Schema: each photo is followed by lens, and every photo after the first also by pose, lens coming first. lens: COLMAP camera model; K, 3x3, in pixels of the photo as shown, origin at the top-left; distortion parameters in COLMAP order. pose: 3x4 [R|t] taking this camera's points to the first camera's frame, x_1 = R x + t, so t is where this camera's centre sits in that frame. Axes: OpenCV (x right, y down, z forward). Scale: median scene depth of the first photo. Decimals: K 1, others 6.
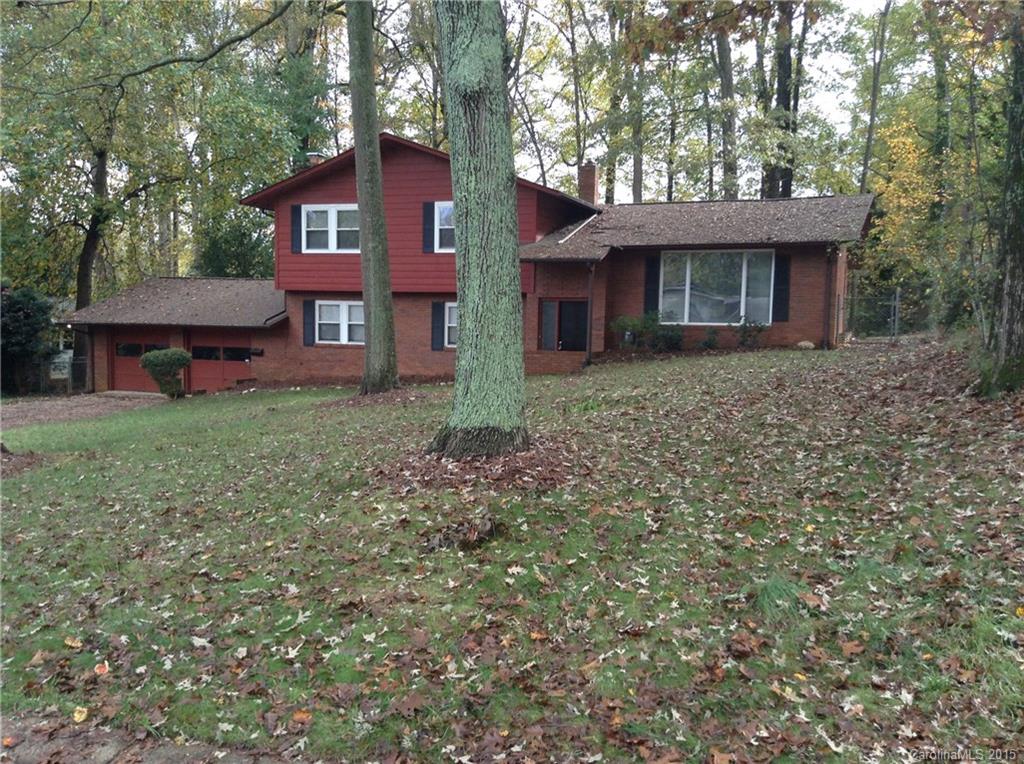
lens RADIAL K [[955.4, 0, 512.0], [0, 955.4, 382.0], [0, 0, 1]] dist [0.123561, -0.243958]
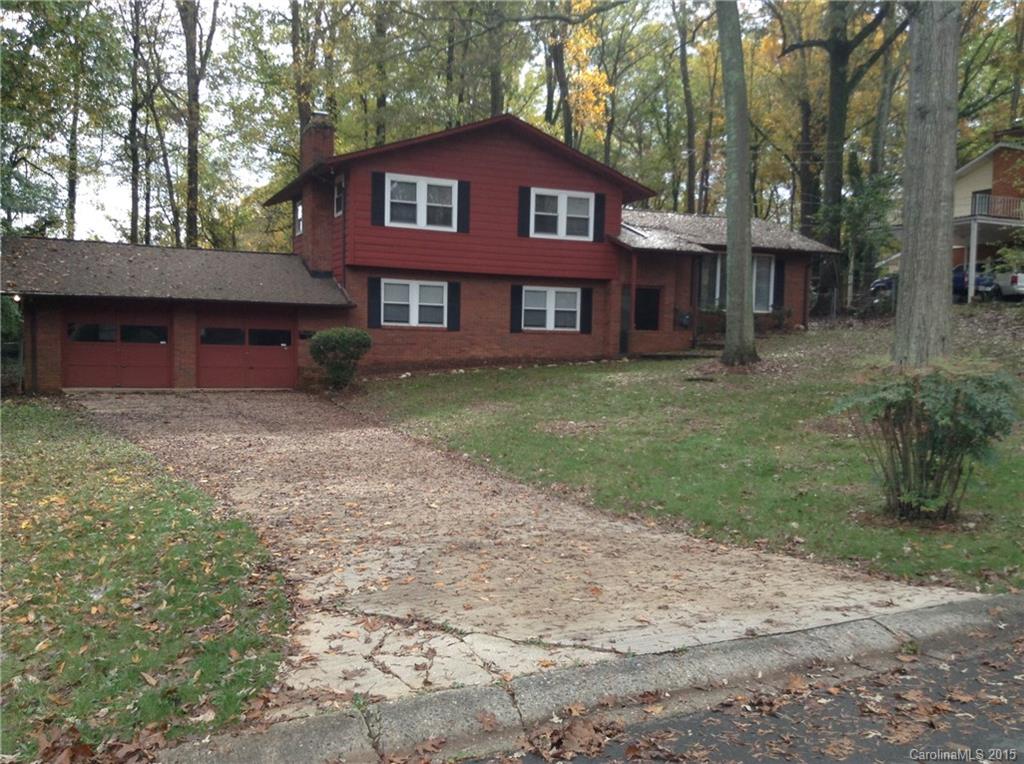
lens RADIAL K [[955.4, 0, 512.0], [0, 955.4, 382.0], [0, 0, 1]] dist [0.123561, -0.243958]
pose [[0.748344, -0.042157, 0.661970, -0.741304], [0.014130, 0.998765, 0.047632, -0.028928], [-0.663160, -0.026292, 0.748015, 0.241255]]
